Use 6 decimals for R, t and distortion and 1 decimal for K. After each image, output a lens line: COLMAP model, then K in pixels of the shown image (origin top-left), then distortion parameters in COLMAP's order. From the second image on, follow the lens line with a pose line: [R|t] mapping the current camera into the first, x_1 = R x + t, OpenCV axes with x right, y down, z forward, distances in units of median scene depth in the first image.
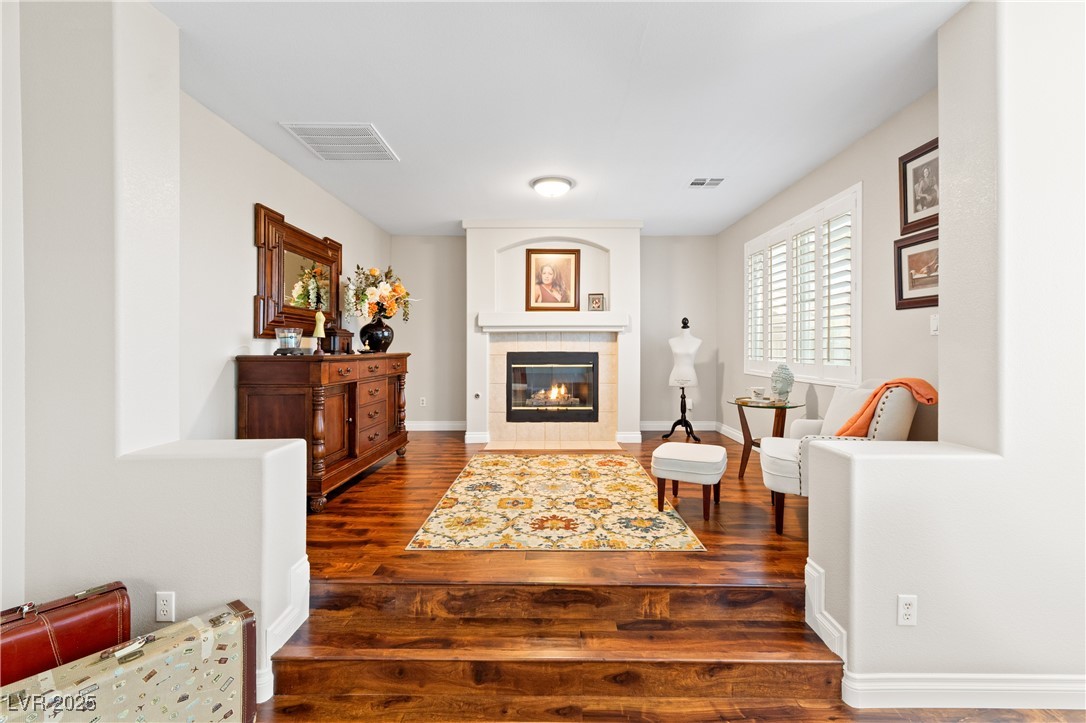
lens RADIAL K [[464.9, 0, 546.7], [0, 464.9, 348.6], [0, 0, 1]] dist [0.001935, 0.000633]
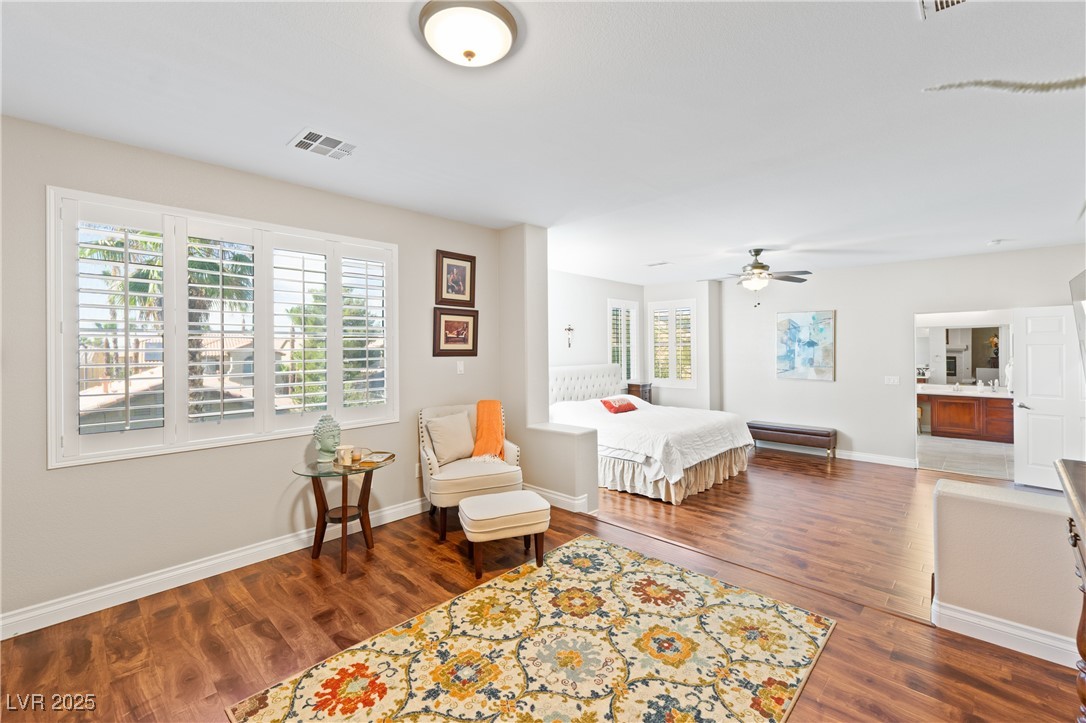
lens RADIAL K [[464.9, 0, 546.7], [0, 464.9, 348.6], [0, 0, 1]] dist [0.001935, 0.000633]
pose [[-0.732507, 0.003497, 0.680751, -0.332628], [0.010828, 0.999920, 0.006514, -0.084048], [-0.680674, 0.012143, -0.732486, 1.335495]]
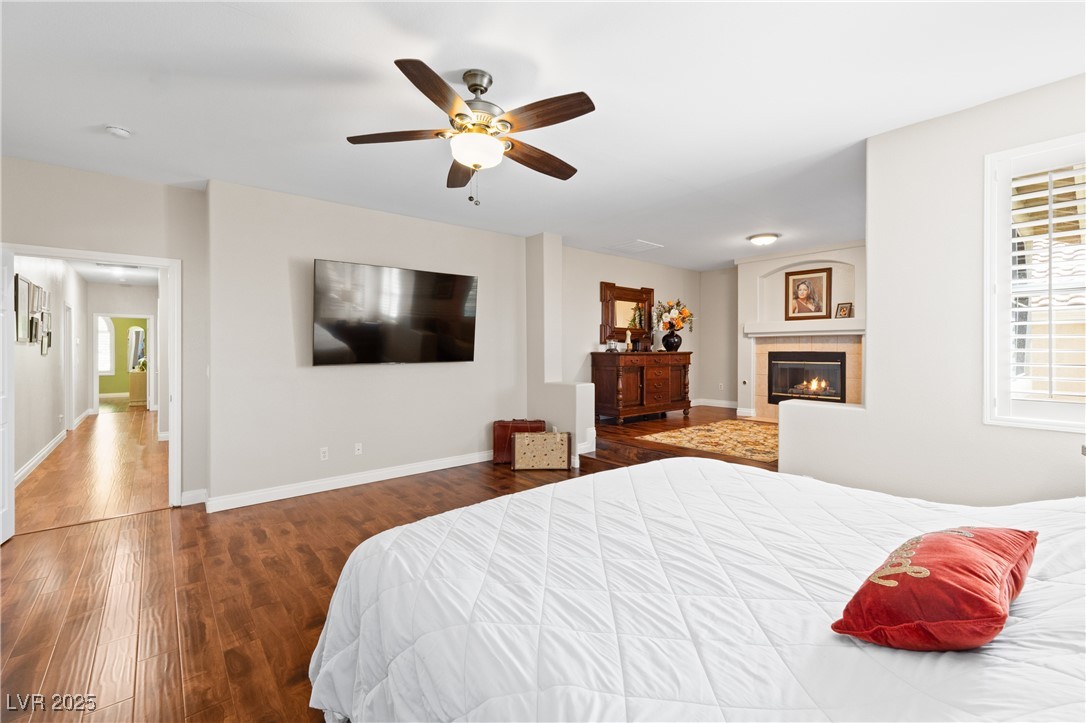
lens RADIAL K [[457.1, 0, 543.2], [0, 457.1, 347.3], [0, 0, 1]] dist [0.001420, 0.000186]
pose [[0.650598, -0.002722, -0.759417, 0.707711], [-0.000497, 0.999992, -0.004010, 0.001031], [0.759422, 0.002986, 0.650591, -0.508516]]
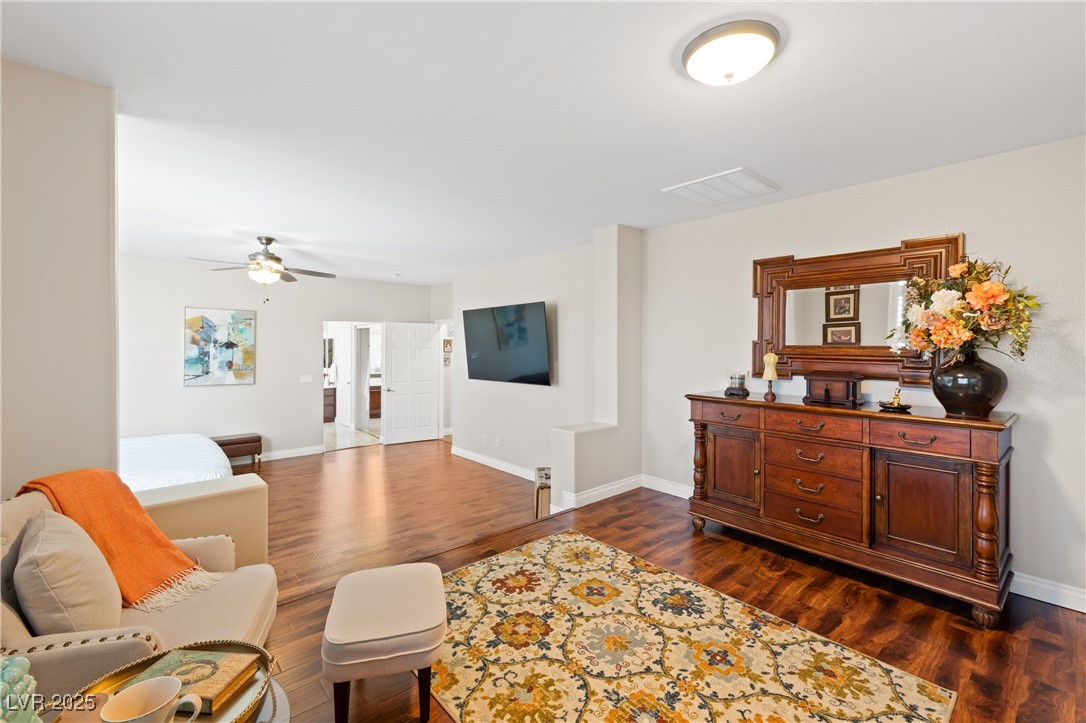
lens RADIAL K [[464.9, 0, 546.7], [0, 464.9, 348.6], [0, 0, 1]] dist [0.001935, 0.000633]
pose [[-0.738402, 0.000308, -0.674361, 0.459526], [-0.005773, 0.999960, 0.006778, -0.085232], [0.674336, 0.008898, -0.738371, 1.287411]]
